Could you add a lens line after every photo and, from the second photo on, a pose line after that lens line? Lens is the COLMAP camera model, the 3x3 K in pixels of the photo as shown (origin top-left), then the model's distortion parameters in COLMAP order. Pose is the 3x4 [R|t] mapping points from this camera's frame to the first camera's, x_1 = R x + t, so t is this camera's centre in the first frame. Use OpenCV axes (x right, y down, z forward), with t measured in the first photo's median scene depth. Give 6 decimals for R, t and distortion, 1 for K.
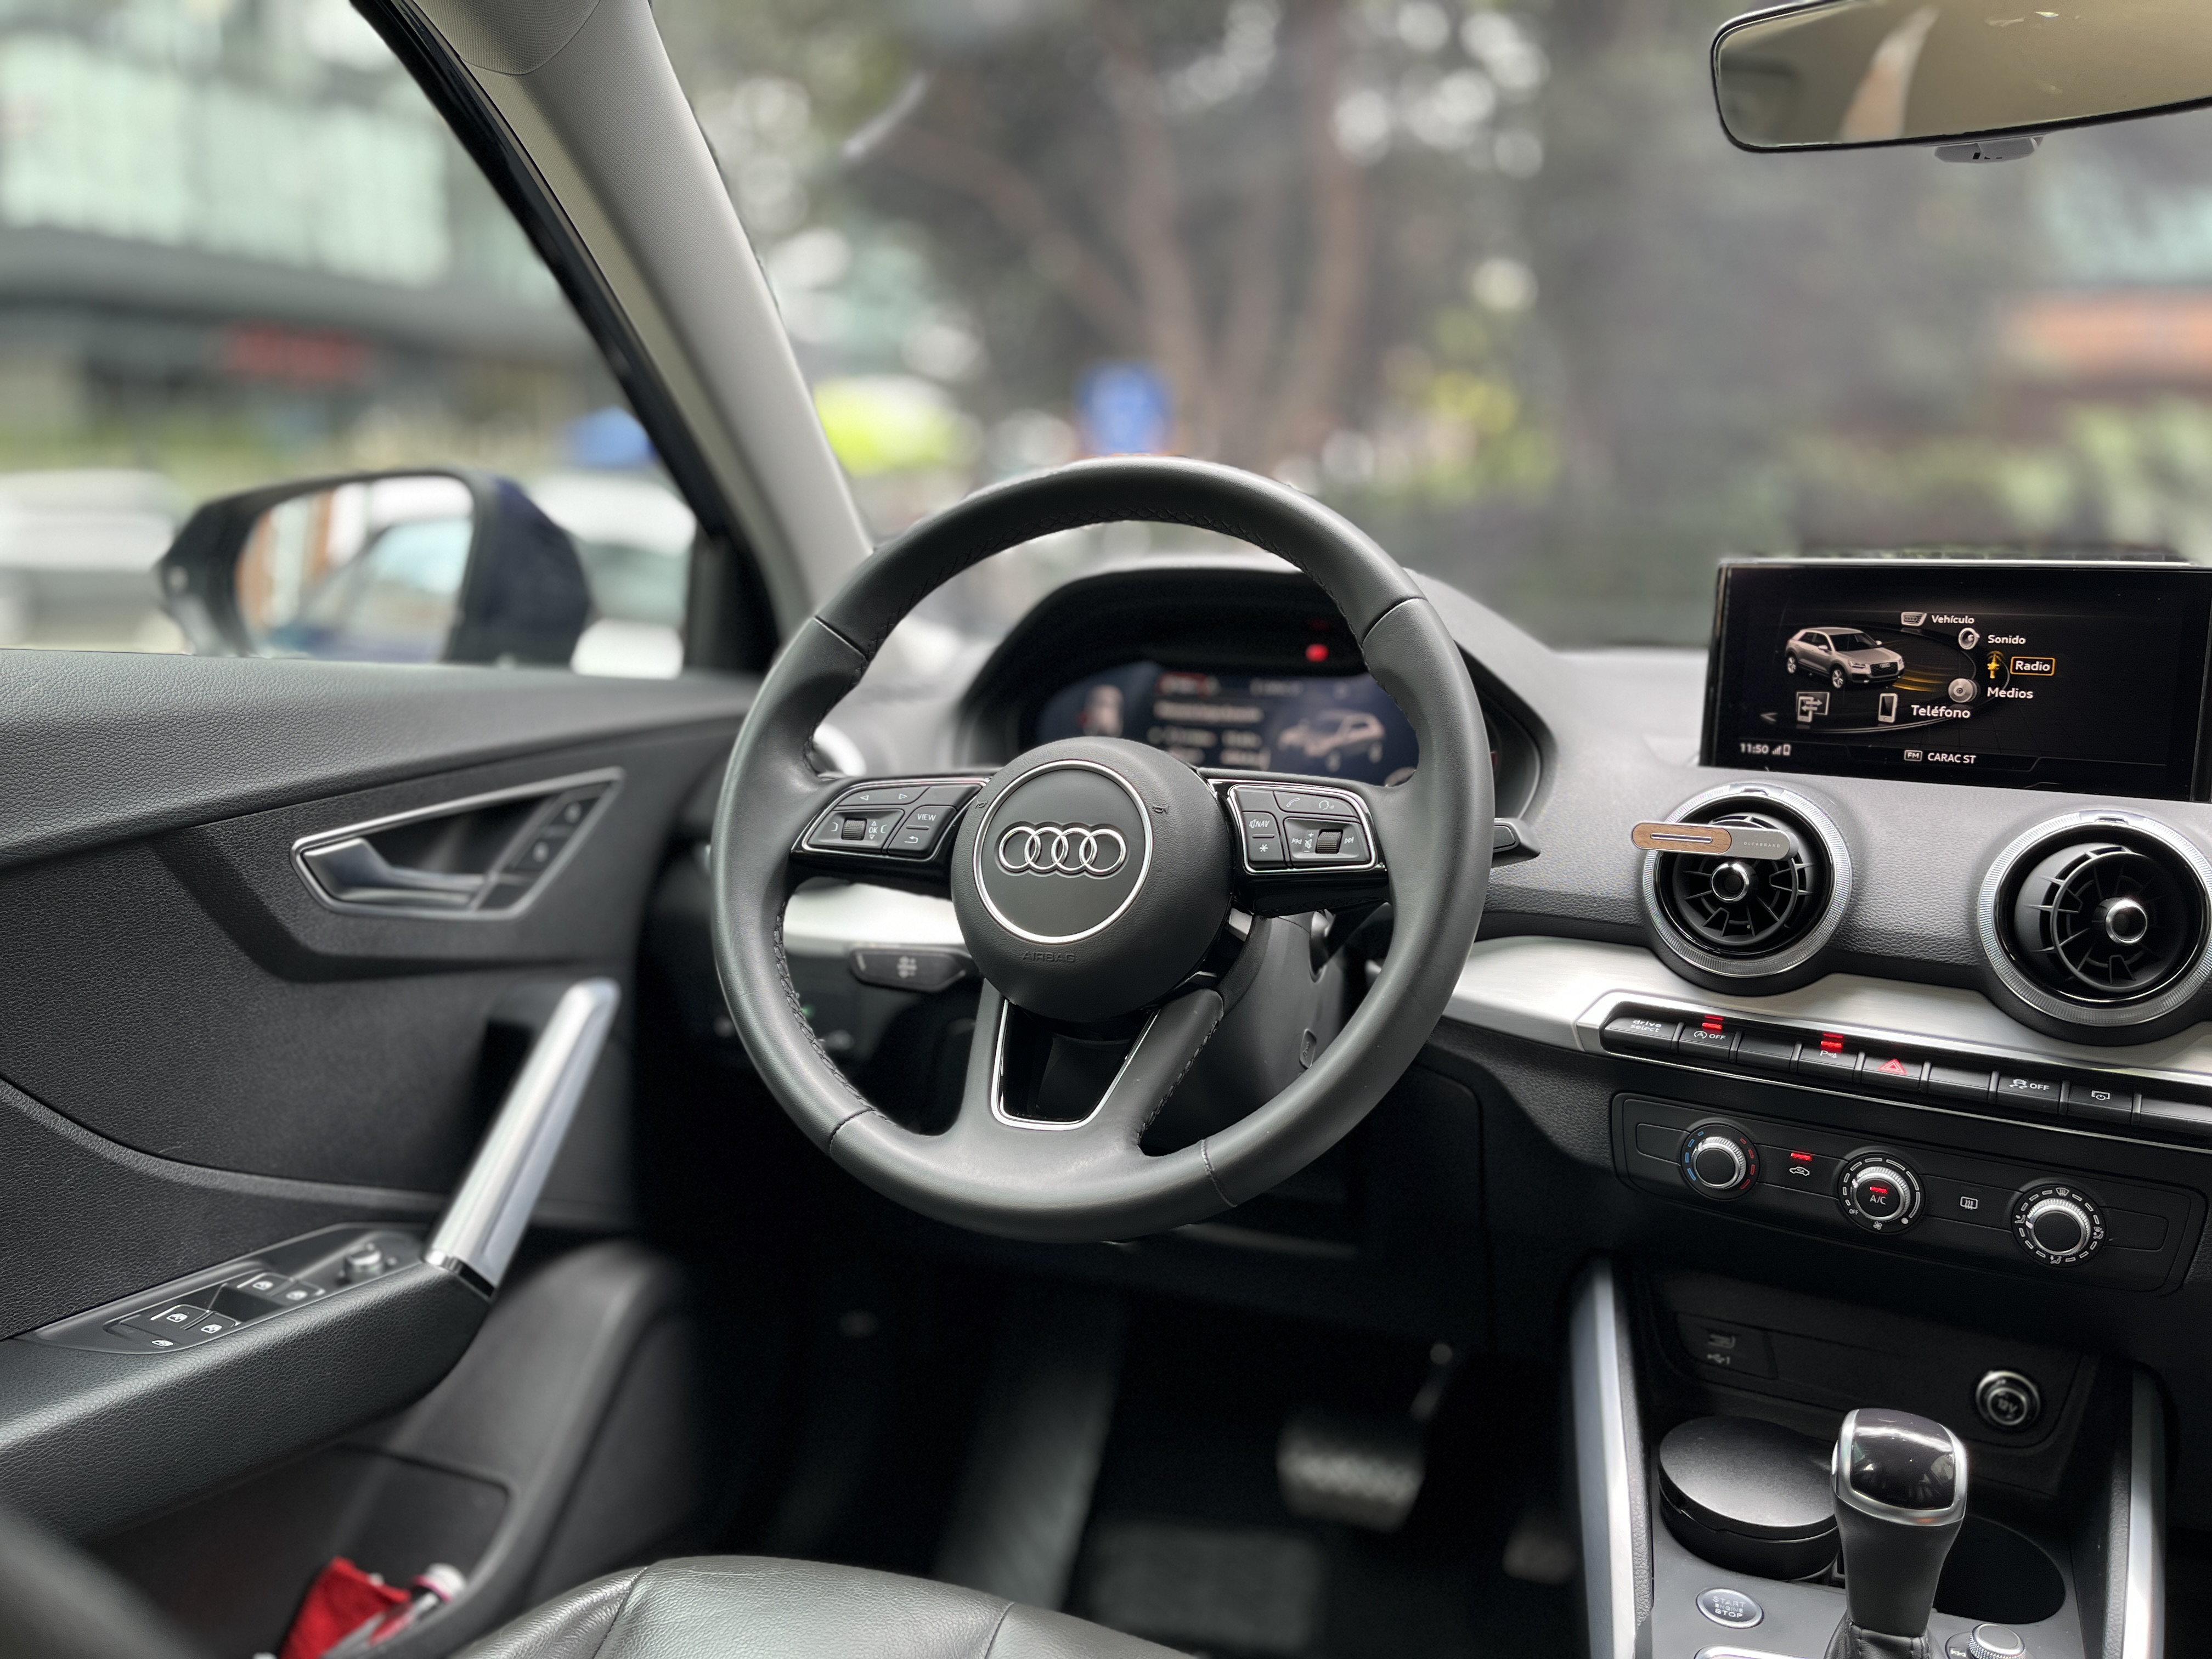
lens RADIAL K [[1688.7, 0, 1112.3], [0, 1688.7, 822.0], [0, 0, 1]] dist [0.069703, -0.099978]
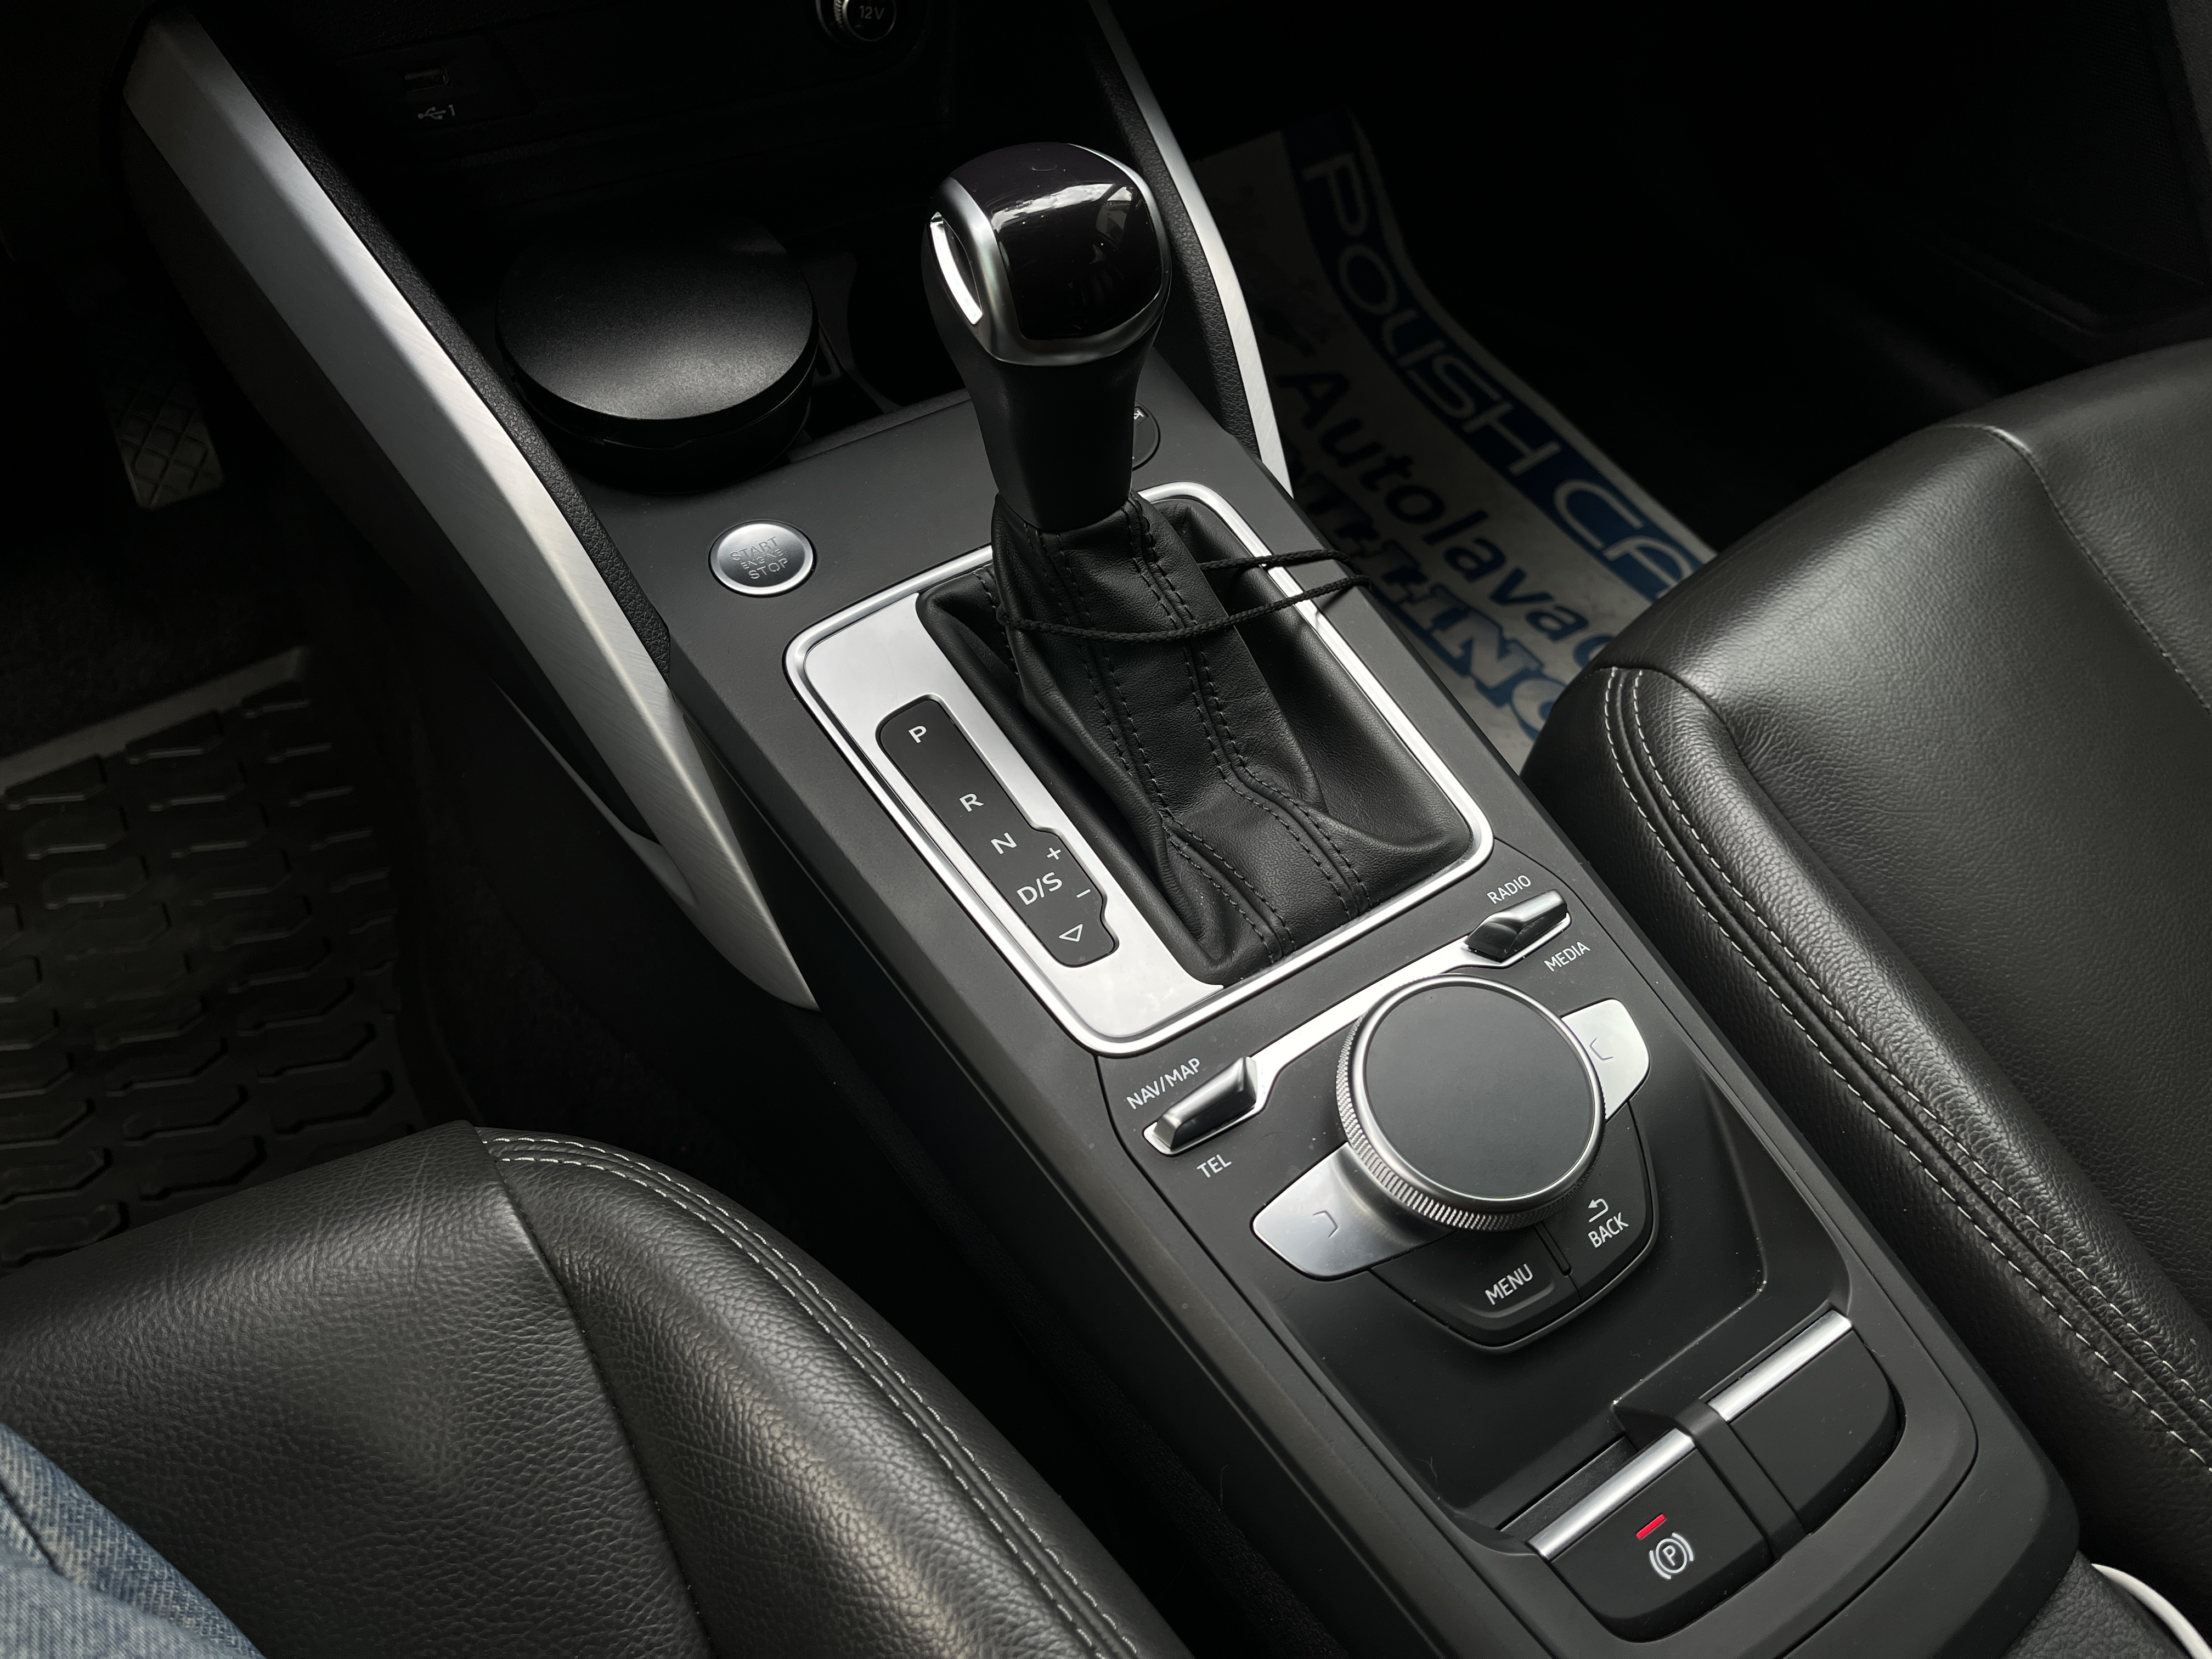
lens RADIAL K [[1688.7, 0, 1060.0], [0, 1688.7, 820.7], [0, 0, 1]] dist [0.069703, -0.099978]
pose [[0.600915, -0.629499, 0.492576, 0.063576], [0.083745, 0.662441, 0.744418, 0.074586], [-0.794914, -0.406081, 0.450789, 0.567321]]
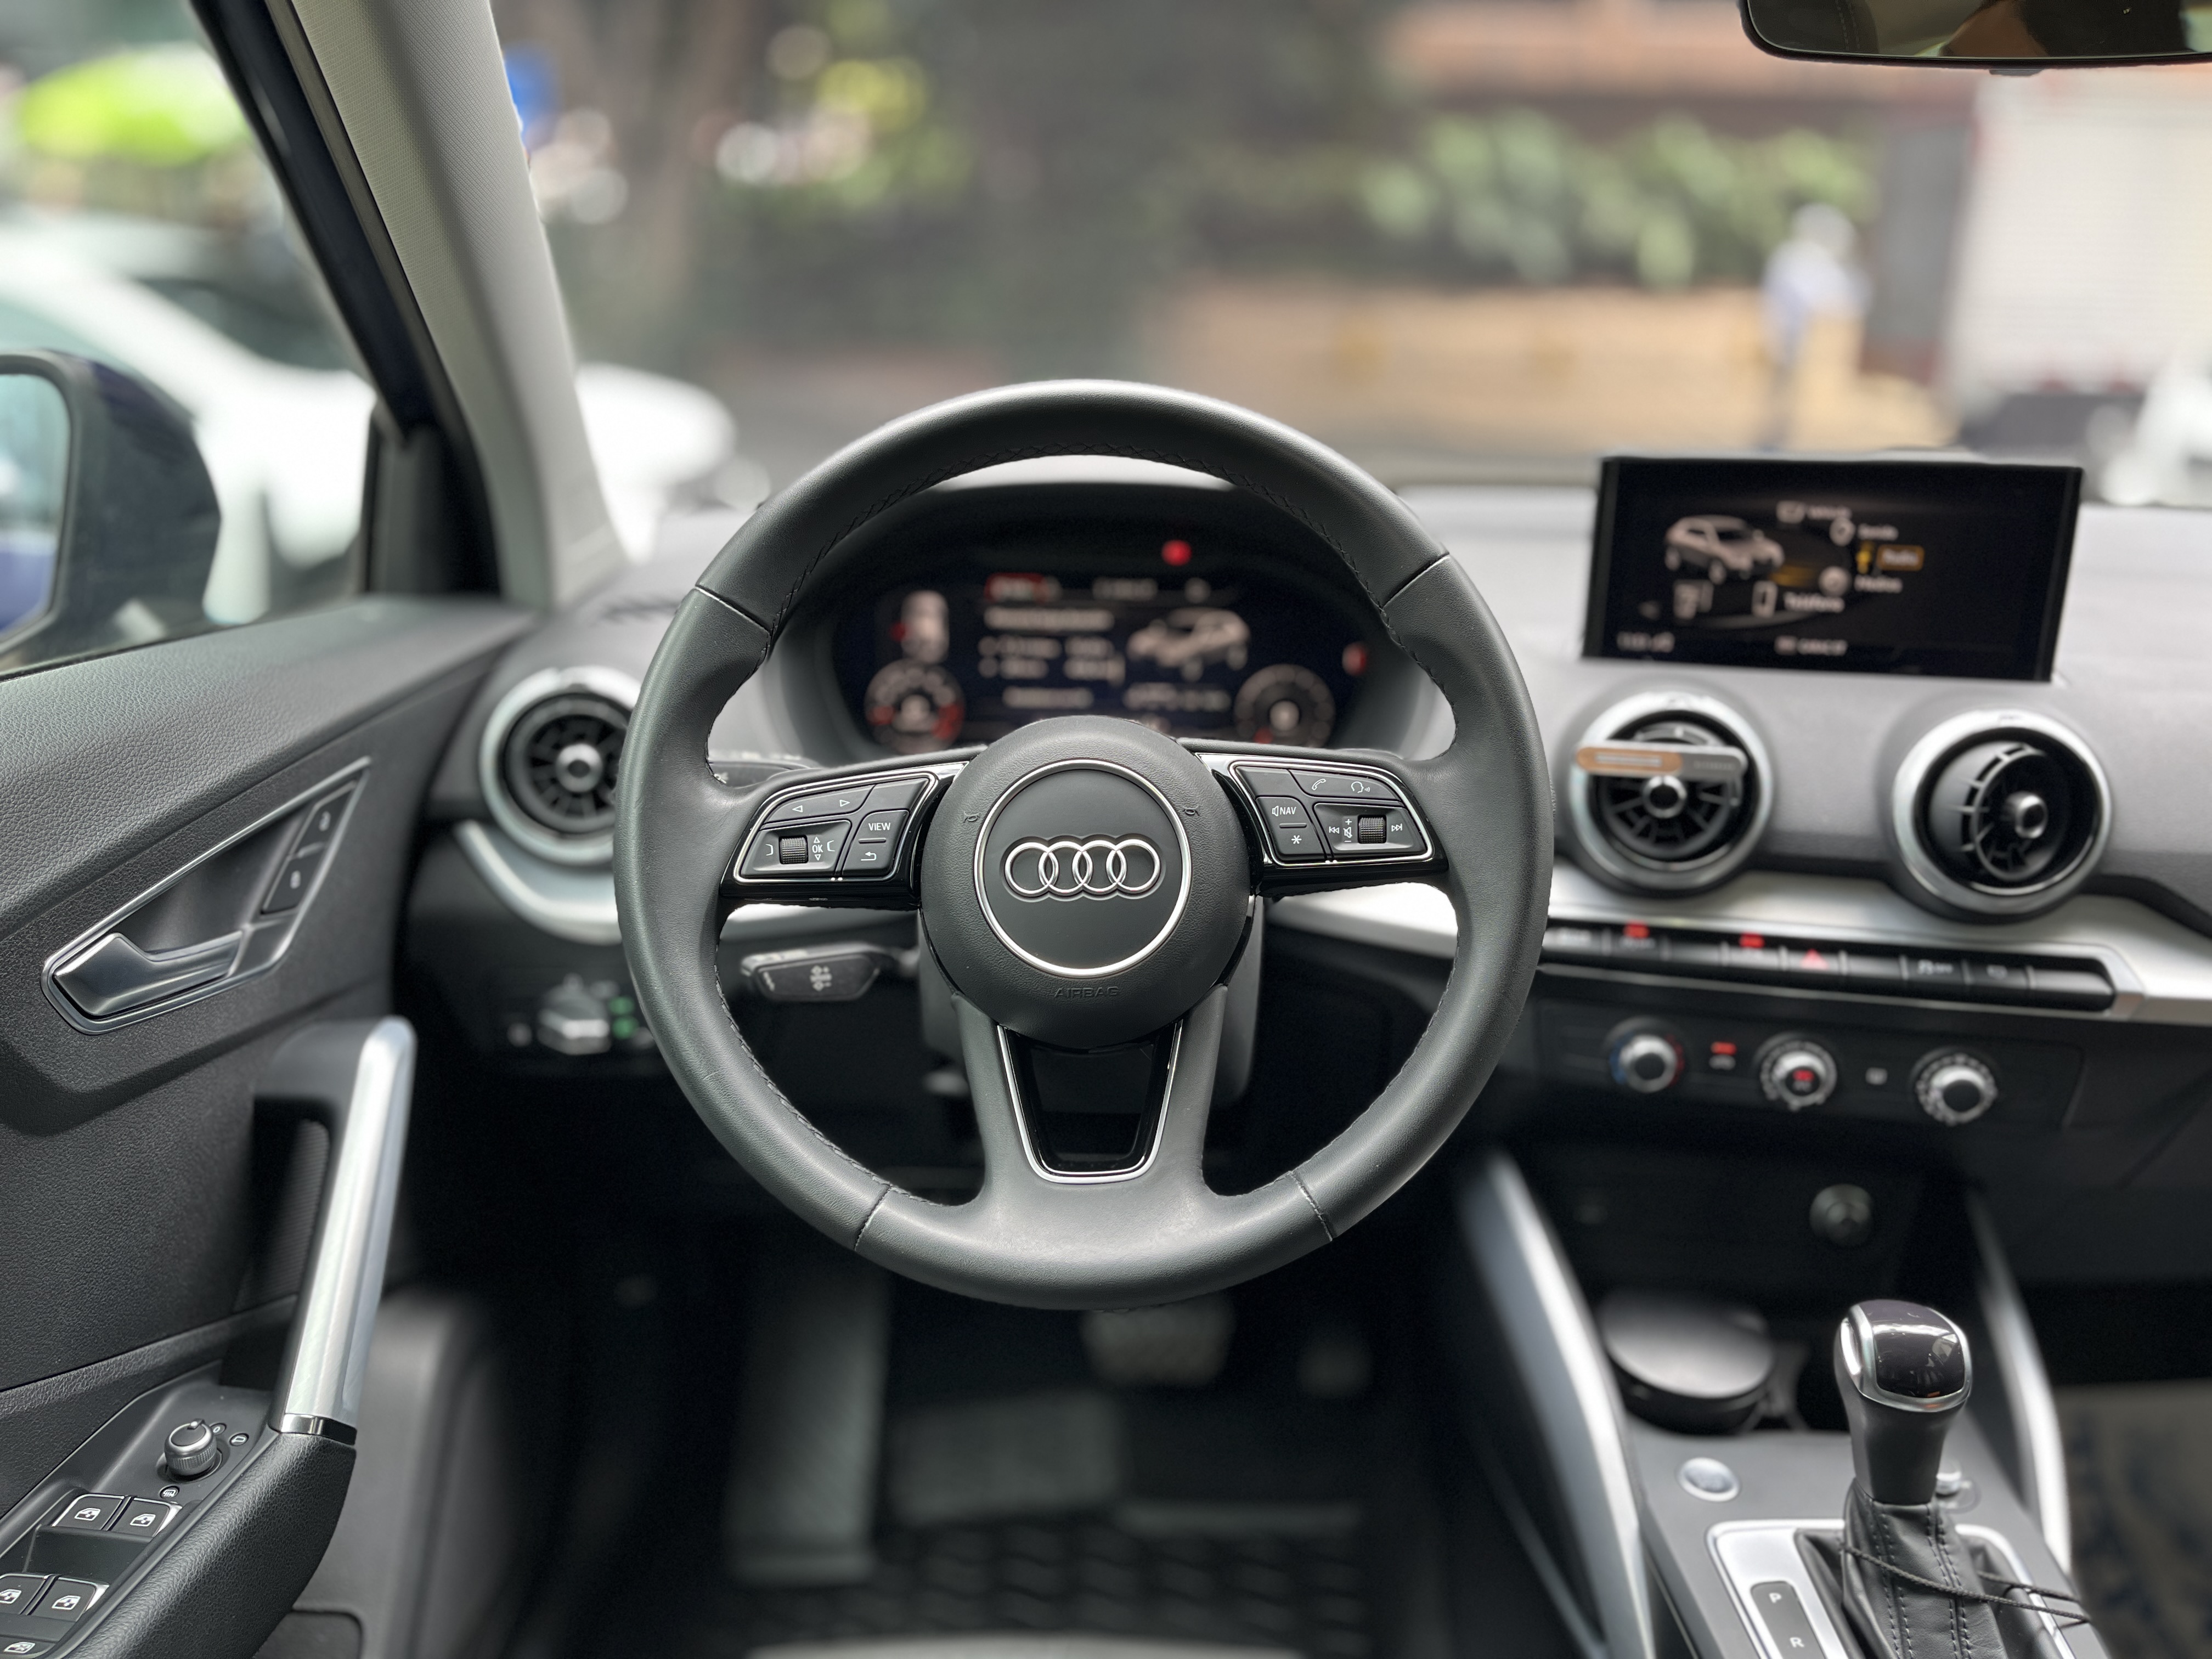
lens RADIAL K [[1688.7, 0, 1119.3], [0, 1688.7, 825.8], [0, 0, 1]] dist [0.069703, -0.099978]
pose [[0.941491, -0.111490, 0.318063, -0.265701], [0.057369, 0.982943, 0.174733, -0.143903], [-0.332119, -0.146262, 0.931828, 0.171197]]
